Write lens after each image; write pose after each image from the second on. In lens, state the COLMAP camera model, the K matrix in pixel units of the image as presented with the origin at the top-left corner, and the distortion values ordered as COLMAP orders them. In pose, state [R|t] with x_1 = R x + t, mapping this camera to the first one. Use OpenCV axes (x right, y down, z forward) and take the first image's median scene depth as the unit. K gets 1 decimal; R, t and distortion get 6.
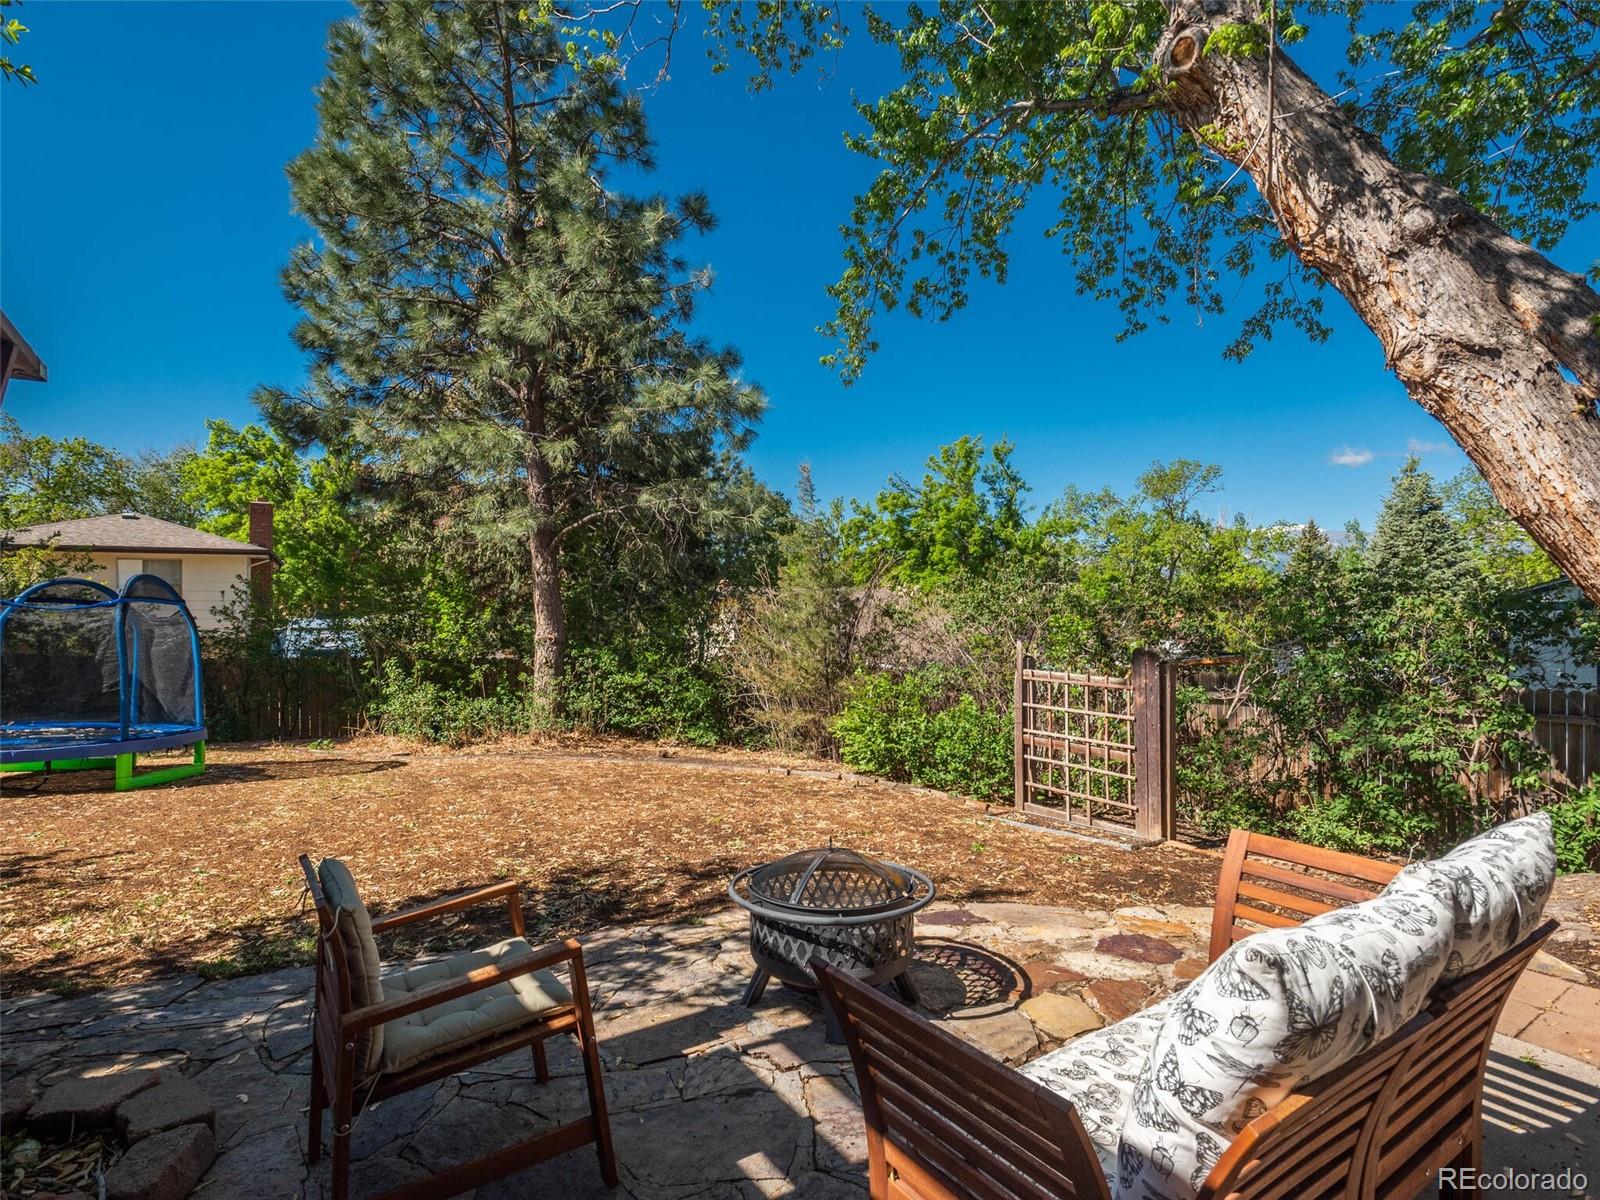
lens RADIAL K [[859.8, 0, 800.0], [0, 859.8, 600.0], [0, 0, 1]] dist [0.011197, 0.000307]
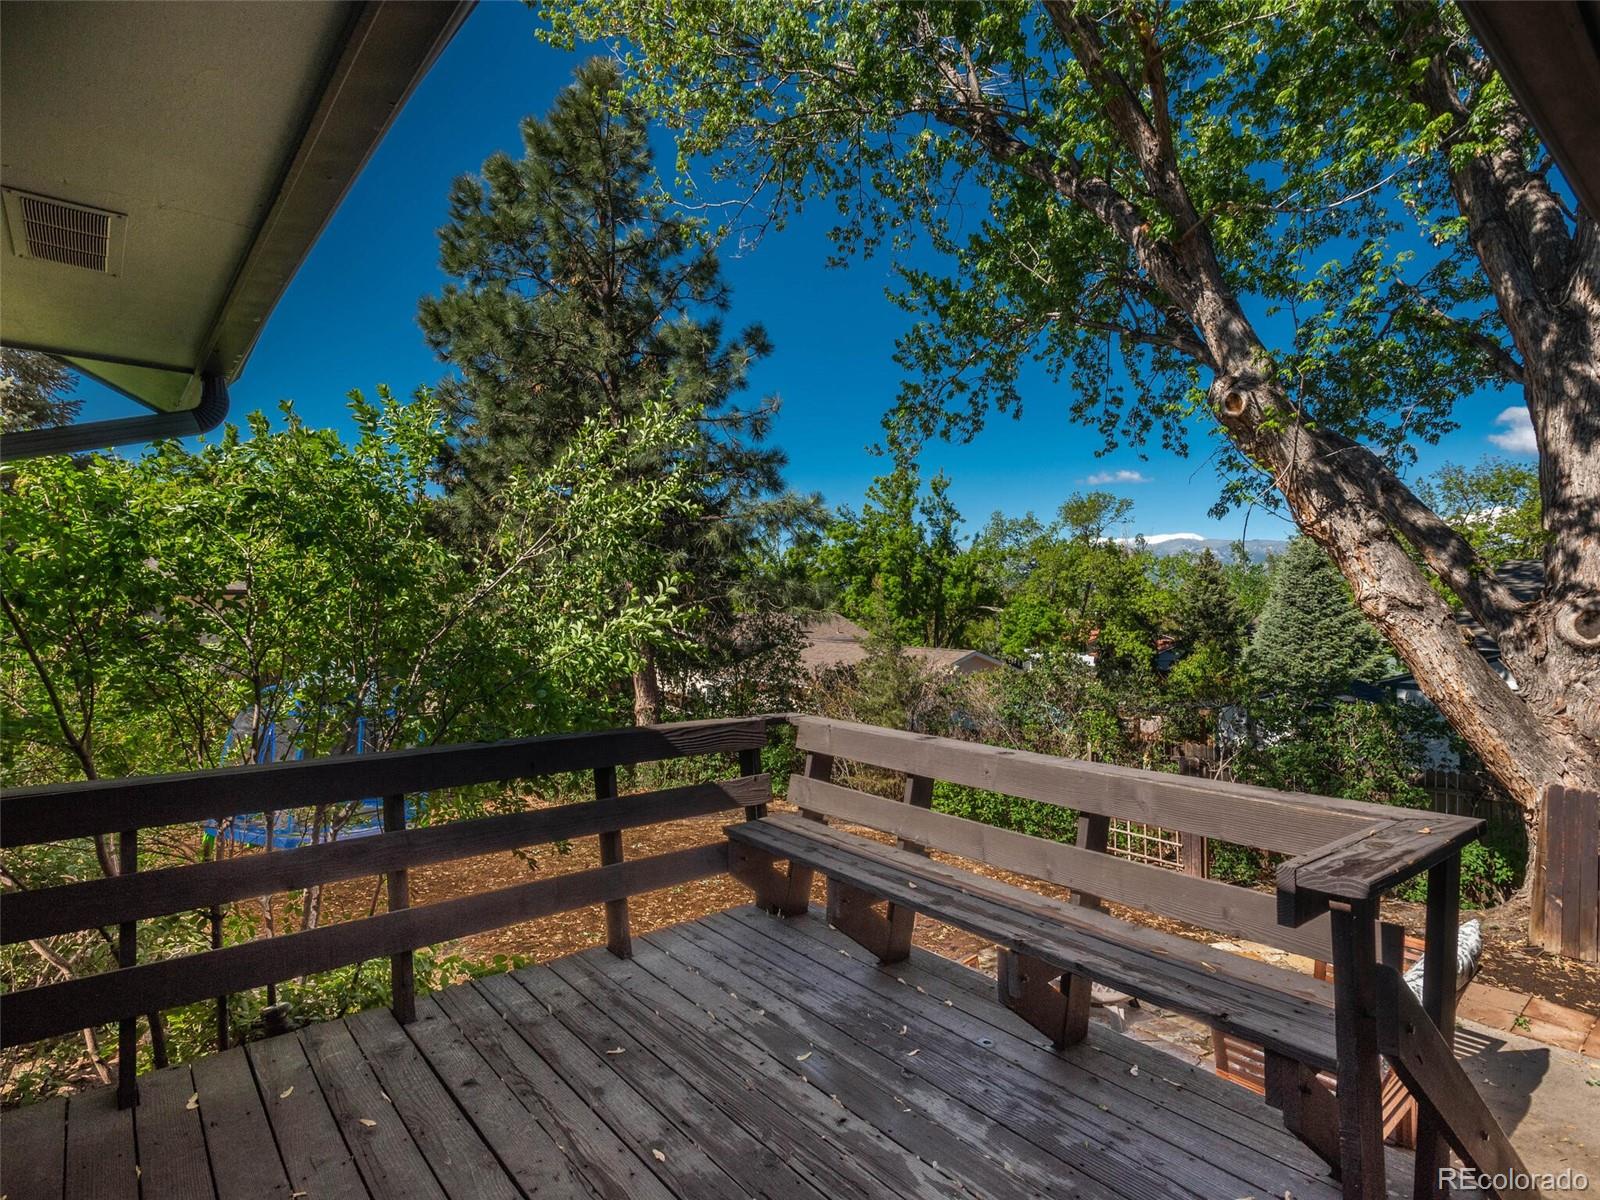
lens RADIAL K [[846.1, 0, 800.0], [0, 846.1, 600.0], [0, 0, 1]] dist [0.002882, 0.010750]
pose [[0.995378, 0.004575, 0.095926, -0.195849], [-0.003879, 0.999965, -0.007445, -0.097484], [-0.095956, 0.007038, 0.995361, -0.186893]]
